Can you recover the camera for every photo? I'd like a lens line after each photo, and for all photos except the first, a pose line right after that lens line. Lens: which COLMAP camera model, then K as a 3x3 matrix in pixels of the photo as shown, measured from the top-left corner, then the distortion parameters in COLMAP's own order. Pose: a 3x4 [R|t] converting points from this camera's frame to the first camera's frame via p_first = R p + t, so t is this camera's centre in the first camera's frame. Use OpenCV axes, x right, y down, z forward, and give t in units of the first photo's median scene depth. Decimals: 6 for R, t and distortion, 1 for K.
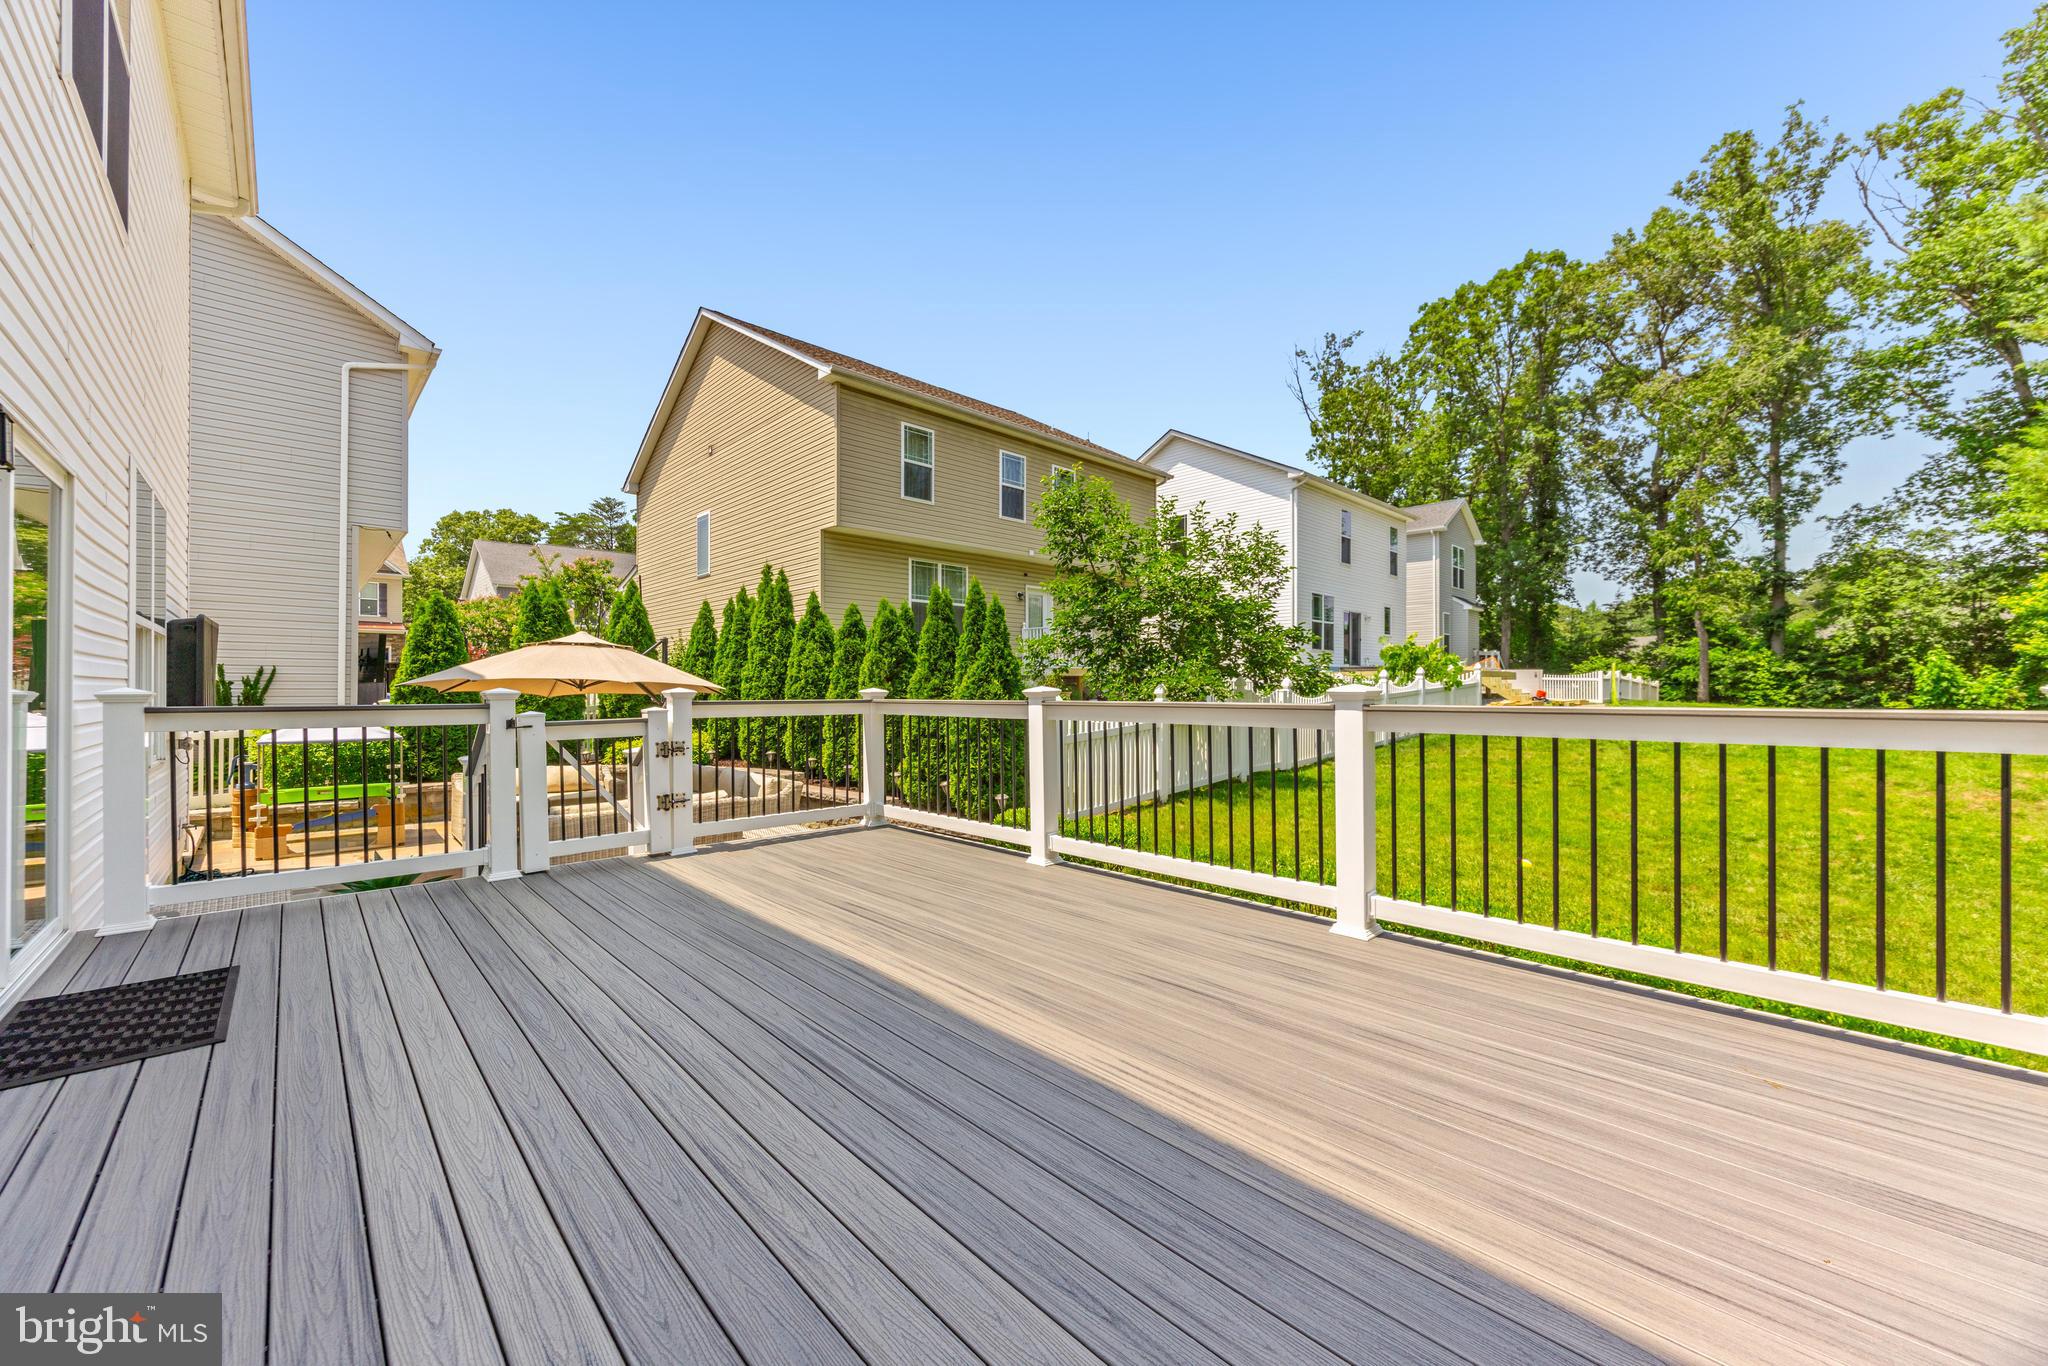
lens RADIAL K [[776.0, 0, 1022.6], [0, 776.0, 691.8], [0, 0, 1]] dist [-0.000832, -0.000113]
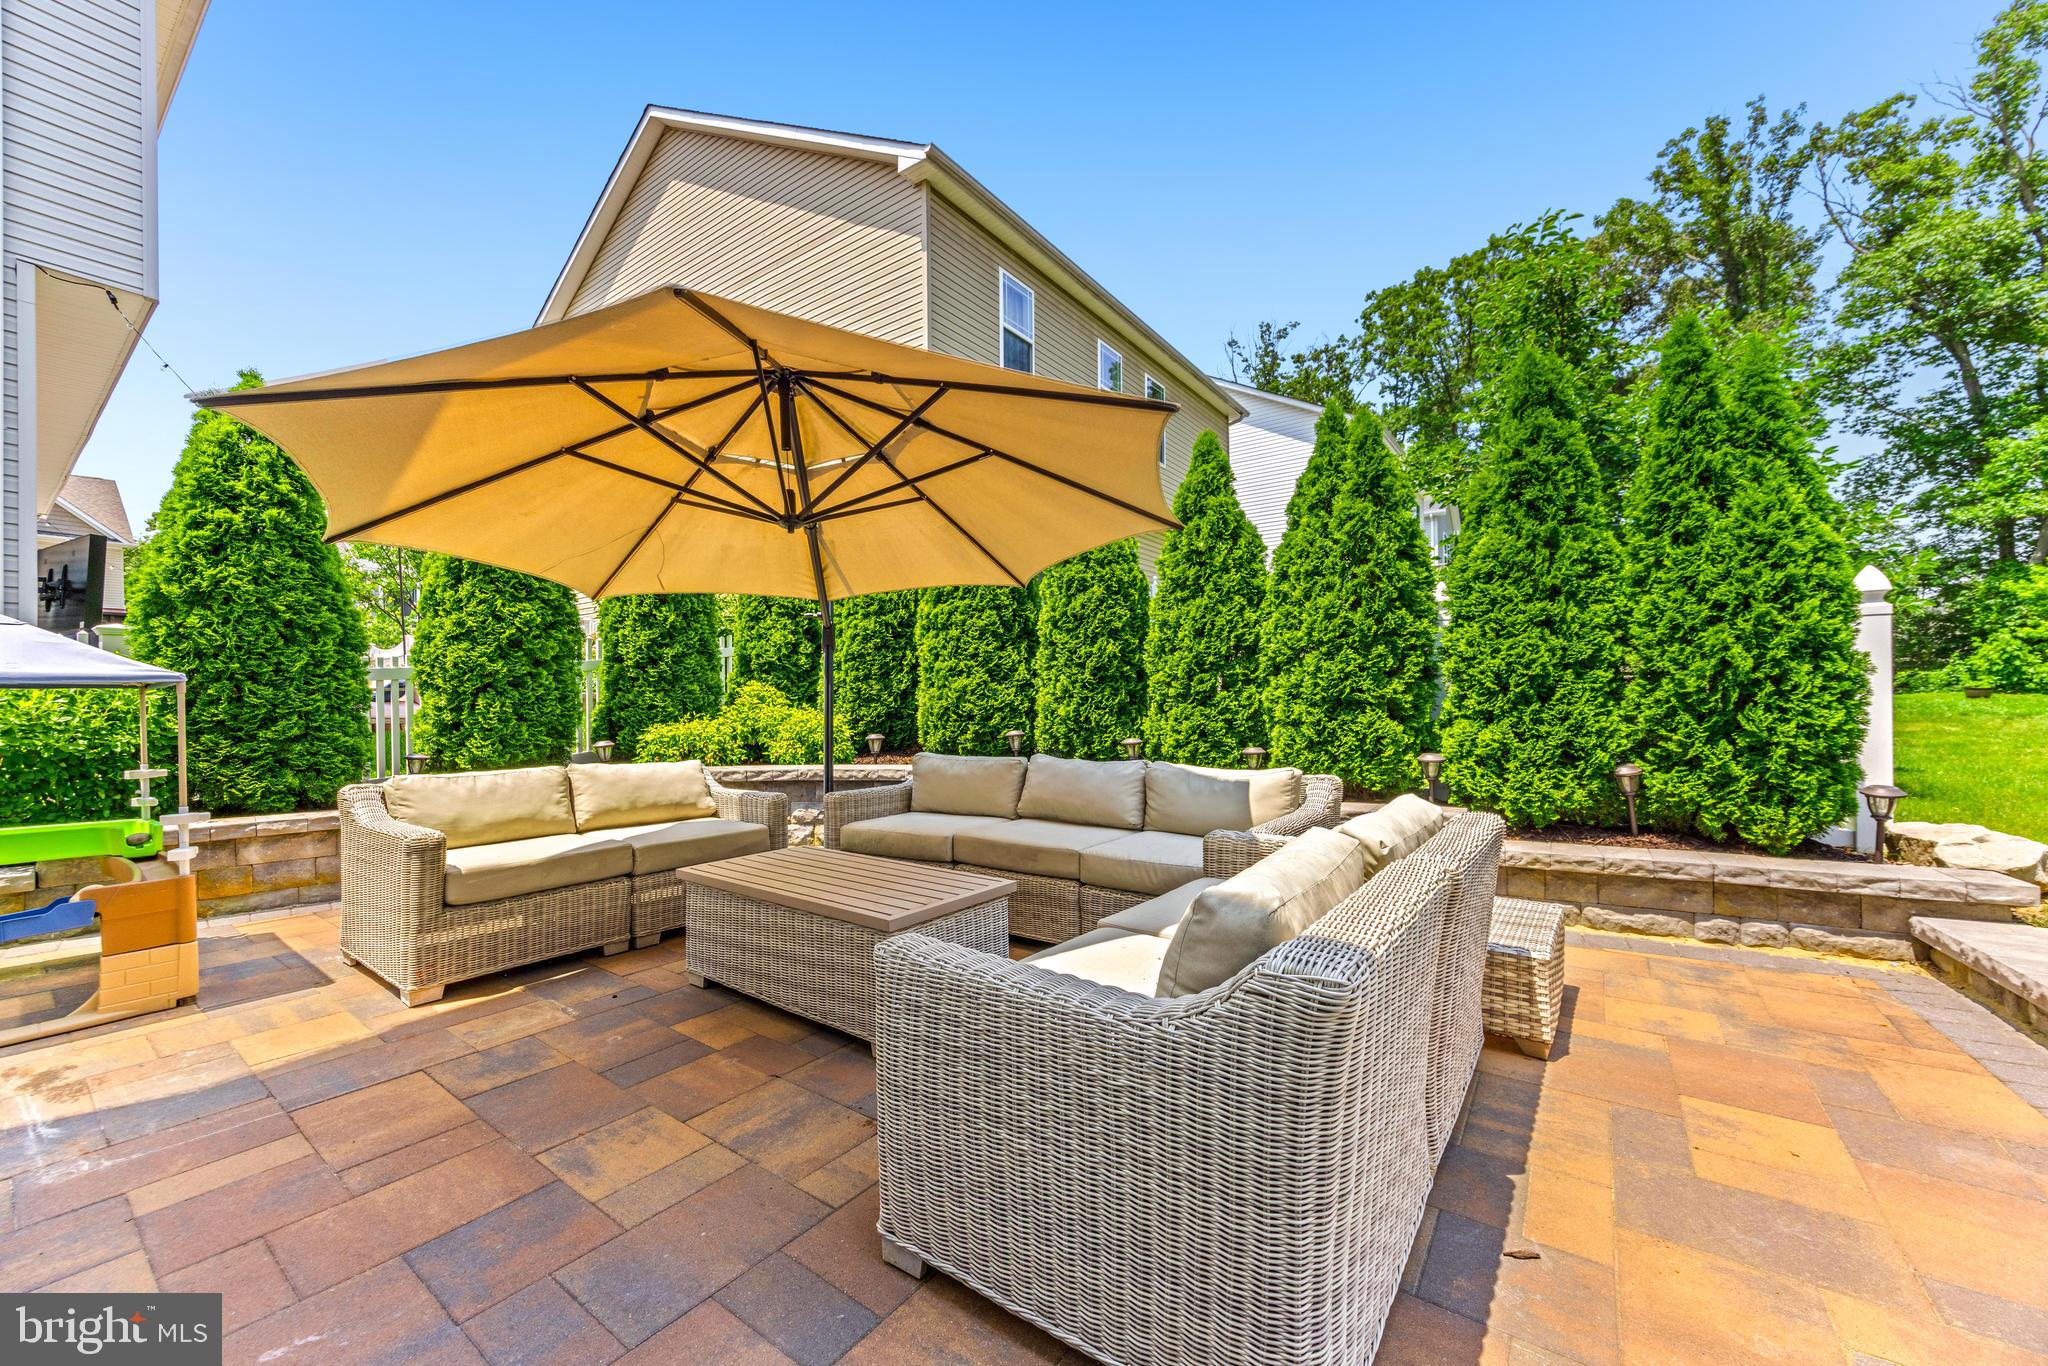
lens RADIAL K [[782.9, 0, 1017.5], [0, 782.9, 714.2], [0, 0, 1]] dist [-0.000352, -0.000025]
pose [[0.983959, -0.013730, 0.177865, -0.151479], [0.012919, 0.999900, 0.005716, 0.023032], [-0.177925, -0.003326, 0.984038, 0.180679]]
